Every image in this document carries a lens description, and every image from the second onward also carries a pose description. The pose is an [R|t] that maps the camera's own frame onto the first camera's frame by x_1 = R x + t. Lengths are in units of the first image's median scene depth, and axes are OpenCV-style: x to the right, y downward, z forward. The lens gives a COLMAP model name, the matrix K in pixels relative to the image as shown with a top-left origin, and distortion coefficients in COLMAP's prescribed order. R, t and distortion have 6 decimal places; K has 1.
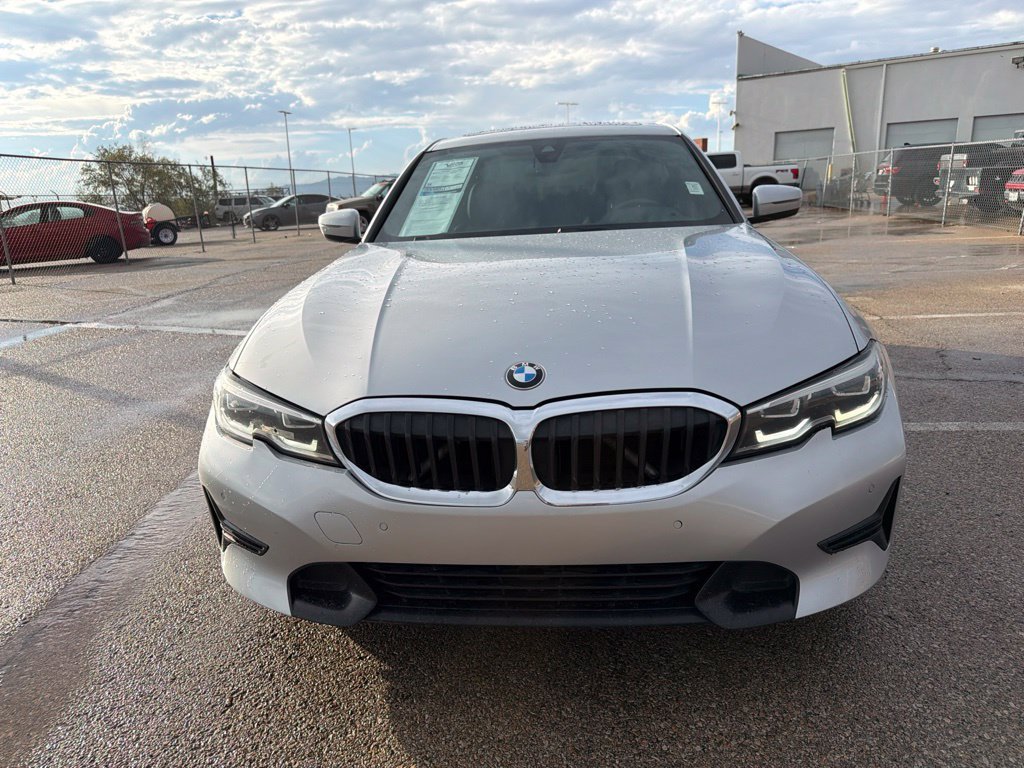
lens RADIAL K [[759.8, 0, 512.0], [0, 759.8, 384.0], [0, 0, 1]] dist [0.016728, -0.004032]
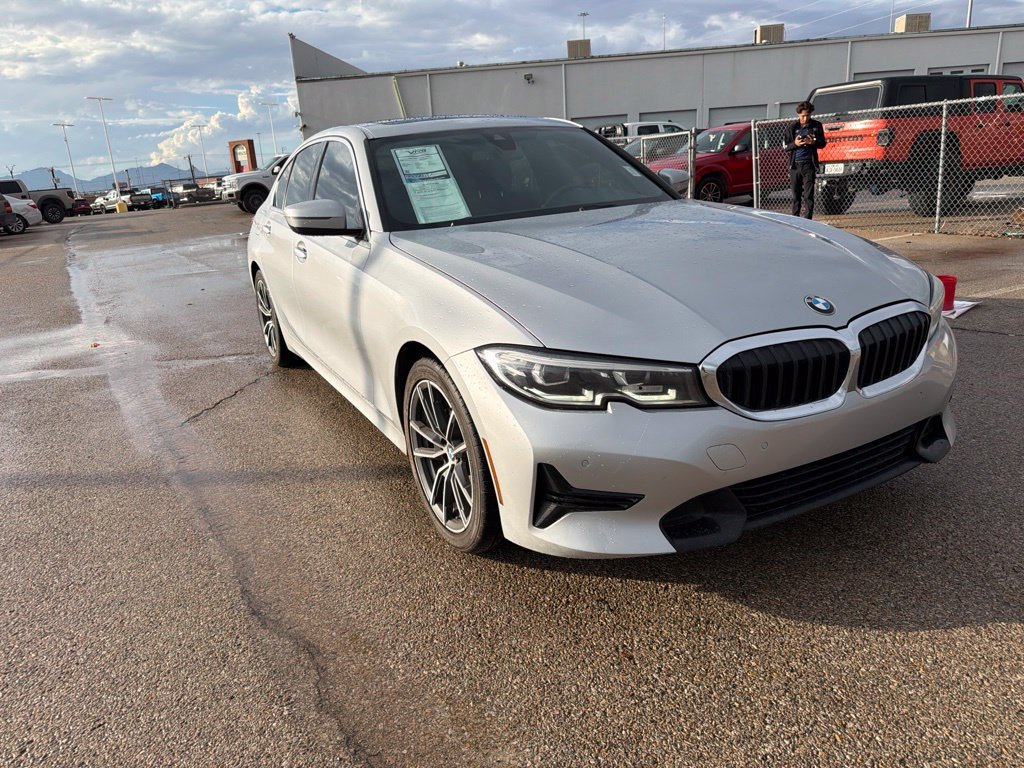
lens RADIAL K [[759.8, 0, 512.0], [0, 759.8, 384.0], [0, 0, 1]] dist [0.016728, -0.004032]
pose [[0.845579, -0.158023, 0.509926, -0.554667], [0.159315, 0.986356, 0.041484, -0.009473], [-0.509524, 0.046161, 0.859217, 0.092953]]
